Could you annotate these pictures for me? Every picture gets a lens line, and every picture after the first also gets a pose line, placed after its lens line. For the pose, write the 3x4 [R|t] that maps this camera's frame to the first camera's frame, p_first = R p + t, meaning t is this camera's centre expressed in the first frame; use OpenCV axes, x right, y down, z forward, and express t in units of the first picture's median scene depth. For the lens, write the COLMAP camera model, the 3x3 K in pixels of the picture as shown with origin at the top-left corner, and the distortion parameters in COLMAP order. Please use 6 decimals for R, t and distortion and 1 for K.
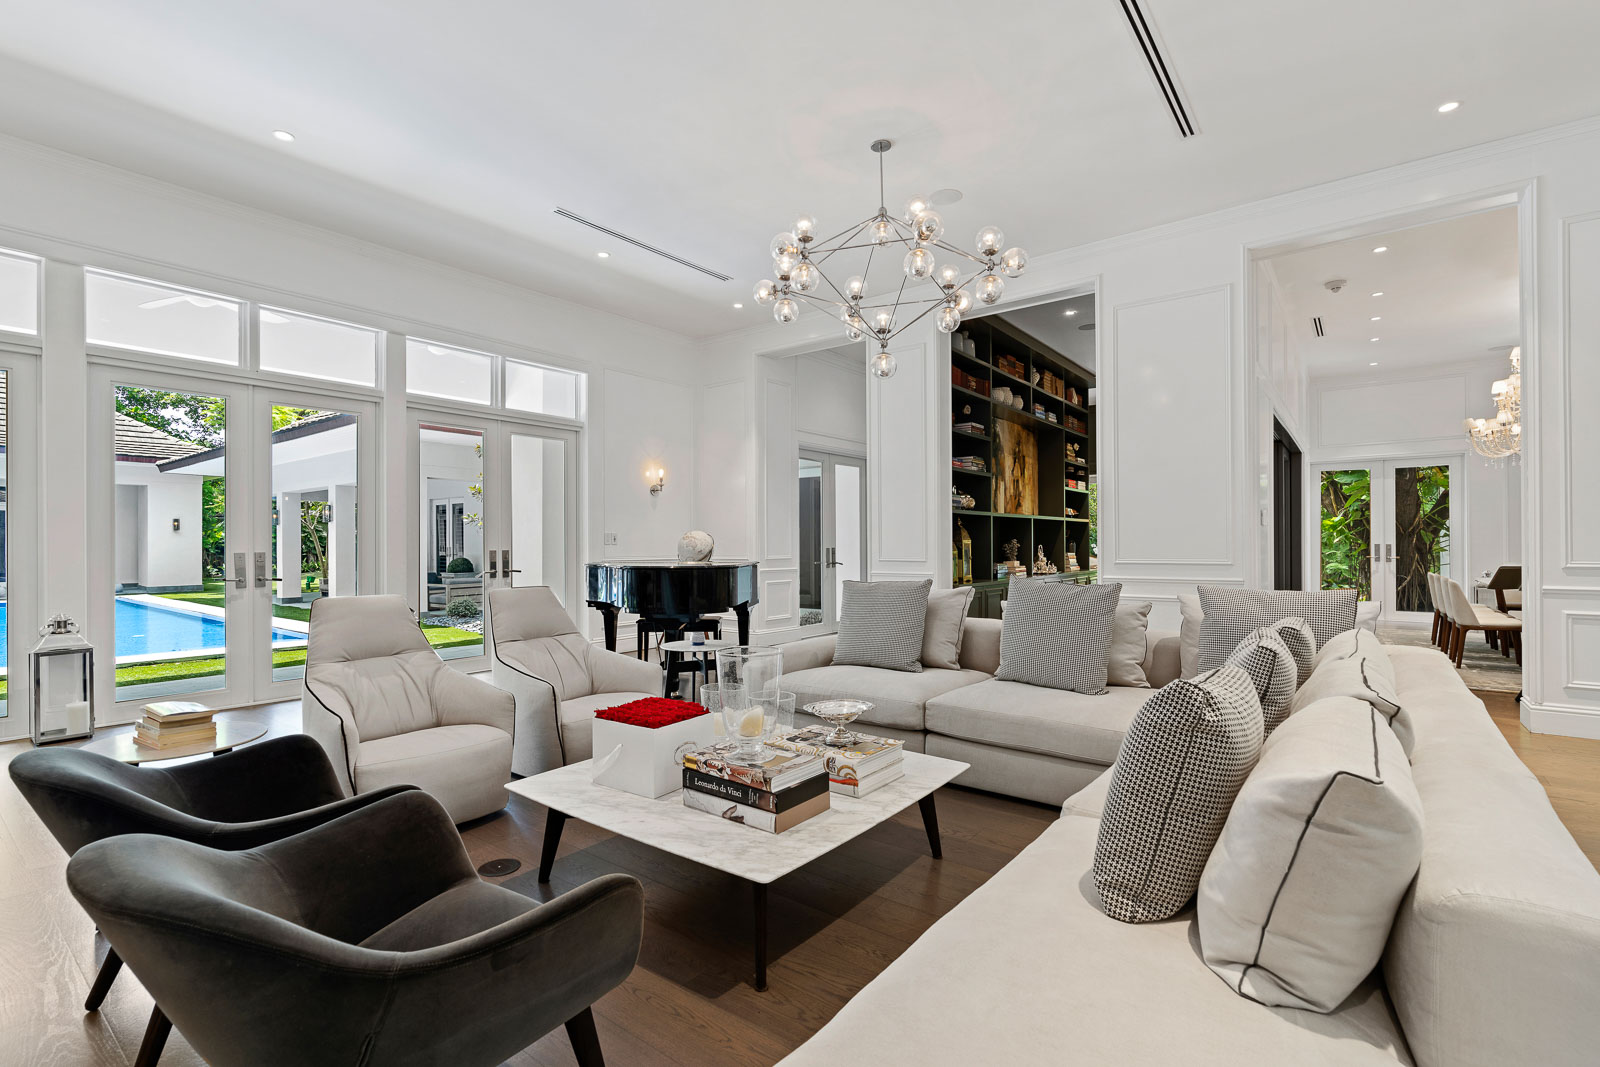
lens RADIAL K [[727.4, 0, 791.3], [0, 727.4, 539.4], [0, 0, 1]] dist [-0.004917, 0.001891]
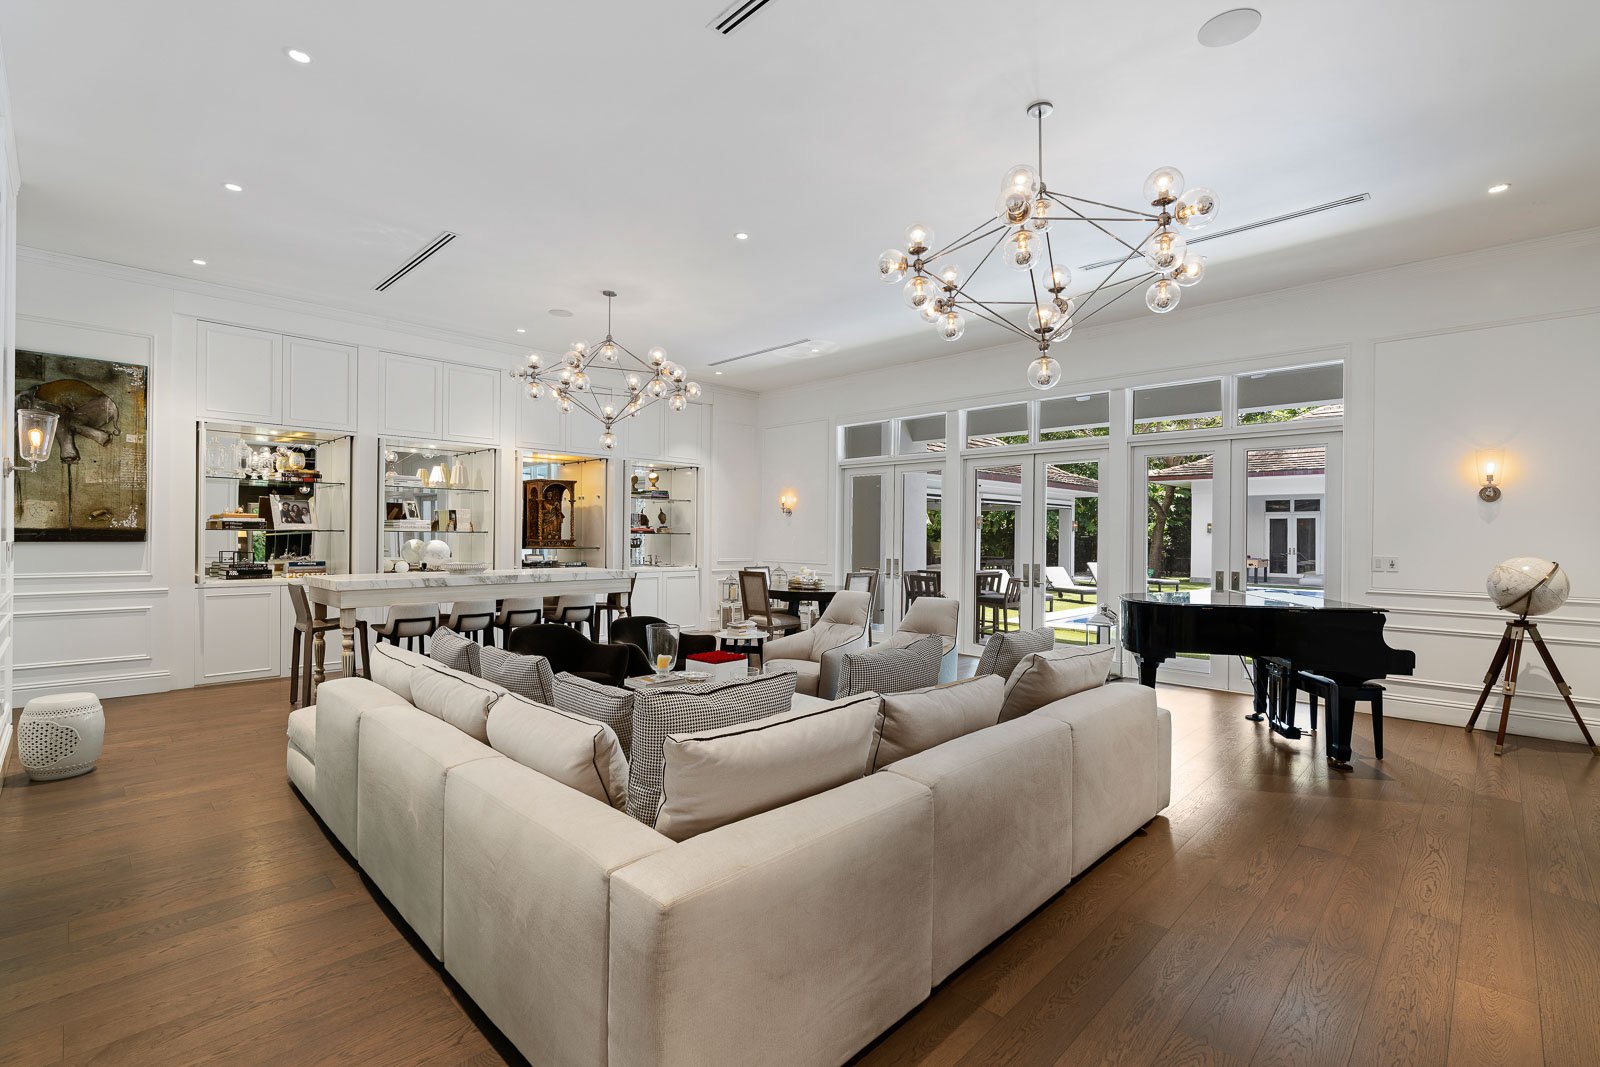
lens RADIAL K [[727.4, 0, 796.6], [0, 727.4, 531.6], [0, 0, 1]] dist [-0.004917, 0.001891]
pose [[-0.117763, -0.001489, -0.993041, 0.929905], [-0.000347, 0.999999, -0.001458, -0.053547], [0.993042, 0.000173, -0.117764, 0.765136]]
